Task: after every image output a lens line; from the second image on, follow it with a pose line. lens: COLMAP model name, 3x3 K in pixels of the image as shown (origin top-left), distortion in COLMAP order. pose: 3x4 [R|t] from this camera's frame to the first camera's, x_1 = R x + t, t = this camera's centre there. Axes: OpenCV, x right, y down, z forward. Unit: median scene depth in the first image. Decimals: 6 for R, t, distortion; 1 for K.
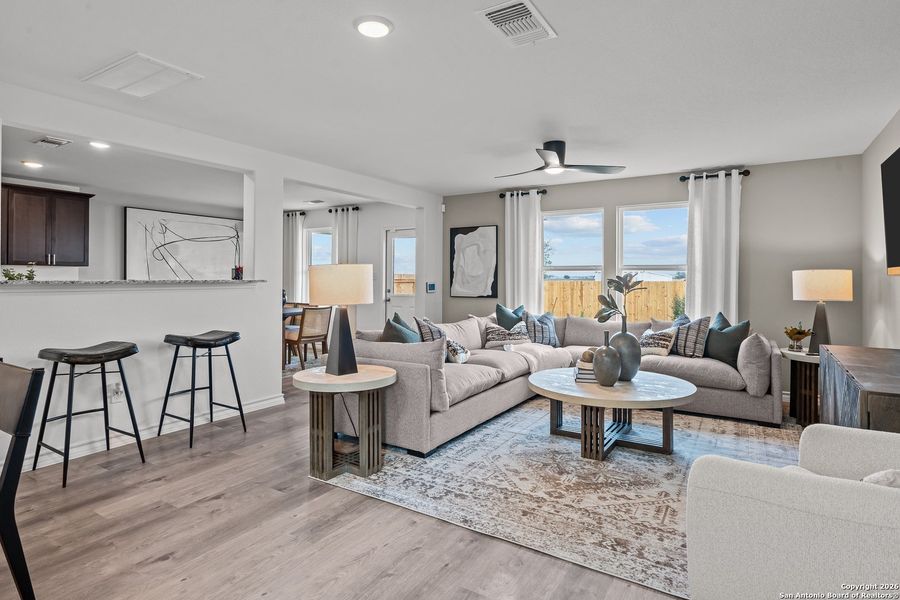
lens RADIAL K [[489.2, 0, 448.9], [0, 489.2, 276.5], [0, 0, 1]] dist [-0.006842, 0.000772]
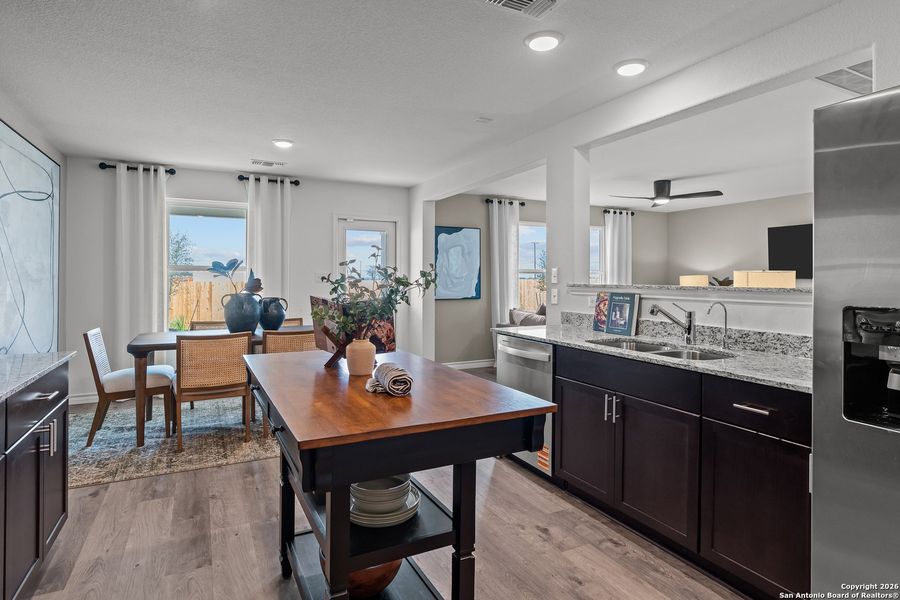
lens RADIAL K [[489.2, 0, 448.9], [0, 489.2, 276.5], [0, 0, 1]] dist [-0.006842, 0.000772]
pose [[0.511976, 0.001559, 0.858998, -0.996551], [-0.003373, 0.999994, 0.000196, -0.003985], [-0.858993, -0.002998, 0.511978, 0.637465]]
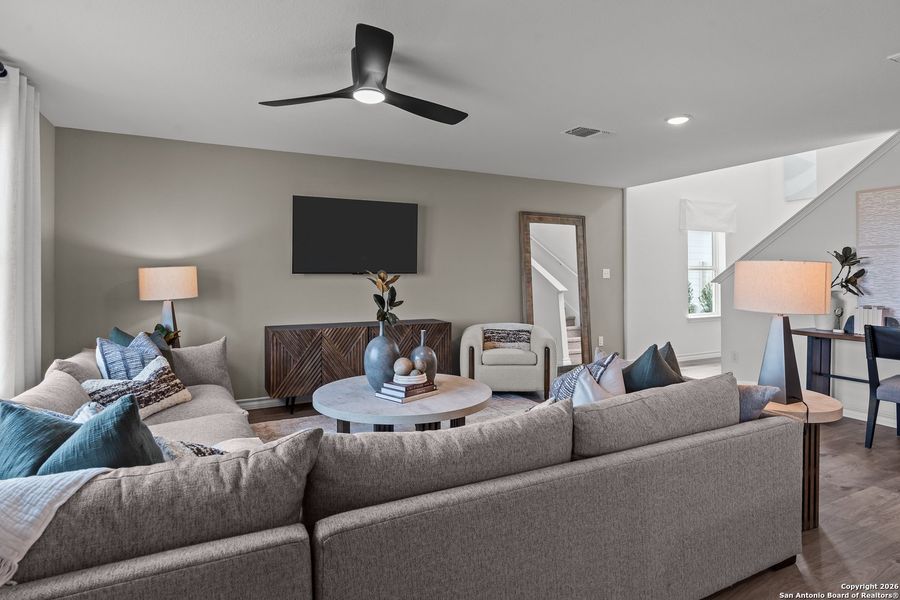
lens RADIAL K [[499.3, 0, 451.9], [0, 499.3, 272.0], [0, 0, 1]] dist [-0.004738, -0.000343]
pose [[-0.863028, -0.002595, 0.505149, -0.147305], [-0.005572, 0.999975, -0.004383, -0.001075], [-0.505125, -0.006598, -0.863021, 1.159273]]
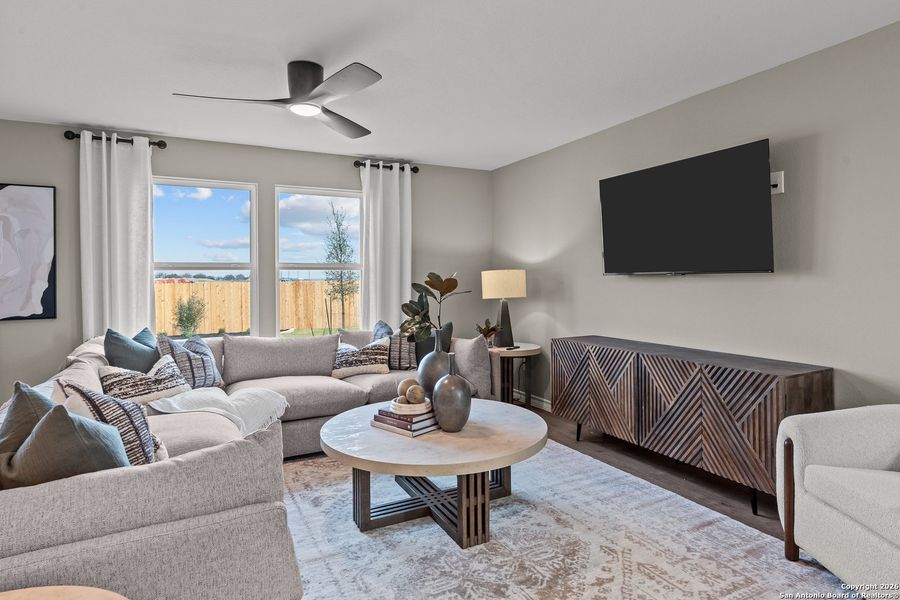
lens RADIAL K [[499.3, 0, 451.9], [0, 499.3, 272.0], [0, 0, 1]] dist [-0.004738, -0.000343]
pose [[0.507374, 0.004098, 0.861716, -0.191544], [0.008274, 0.999919, -0.009627, 0.000616], [-0.861686, 0.012015, 0.507299, 0.400086]]
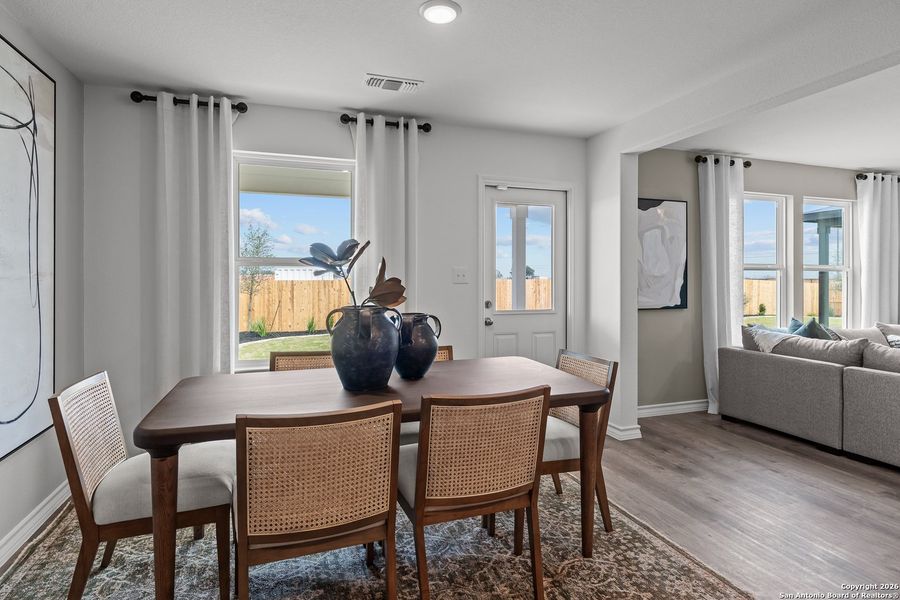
lens RADIAL K [[487.5, 0, 451.1], [0, 487.5, 277.1], [0, 0, 1]] dist [0.000541, 0.000180]
pose [[0.623705, -0.001276, 0.781659, -0.768183], [-0.002498, 0.999990, 0.003625, -0.002088], [-0.781656, -0.004214, 0.623696, 1.007208]]
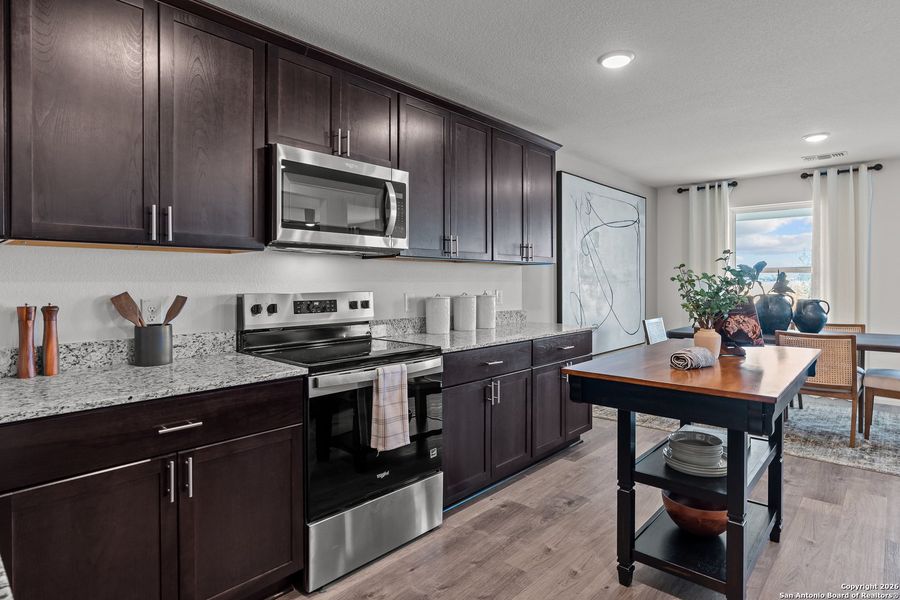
lens RADIAL K [[496.4, 0, 447.7], [0, 496.4, 284.1], [0, 0, 1]] dist [-0.002164, -0.000259]
pose [[0.984645, -0.005695, -0.174477, -0.882799], [0.007231, 0.999941, 0.008168, -0.002984], [0.174420, -0.009304, 0.984627, 0.426610]]
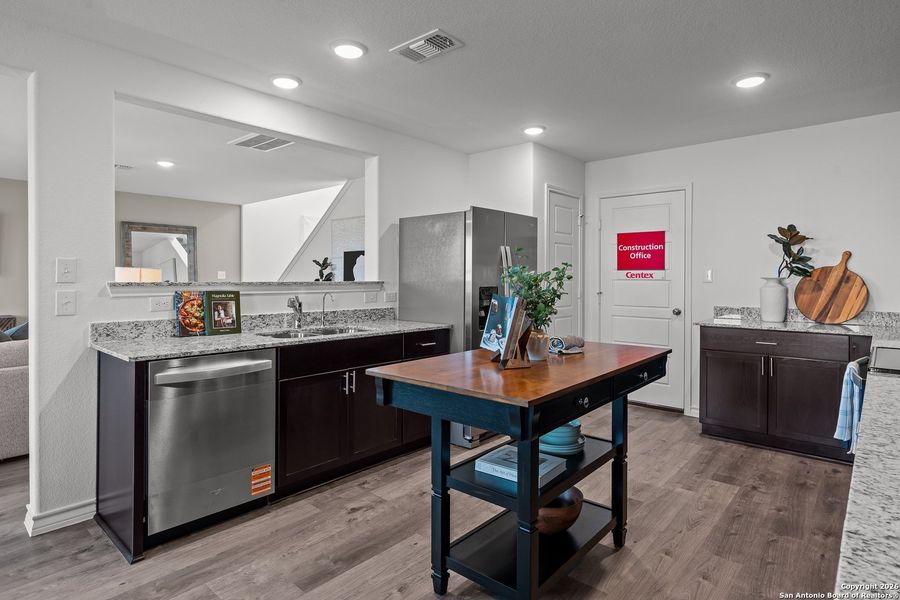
lens RADIAL K [[489.2, 0, 448.9], [0, 489.2, 276.5], [0, 0, 1]] dist [-0.006842, 0.000772]
pose [[-0.987607, -0.006504, 0.156811, -0.739116], [-0.006944, 0.999973, -0.002258, -0.001384], [-0.156792, -0.003319, -0.987626, 1.238814]]
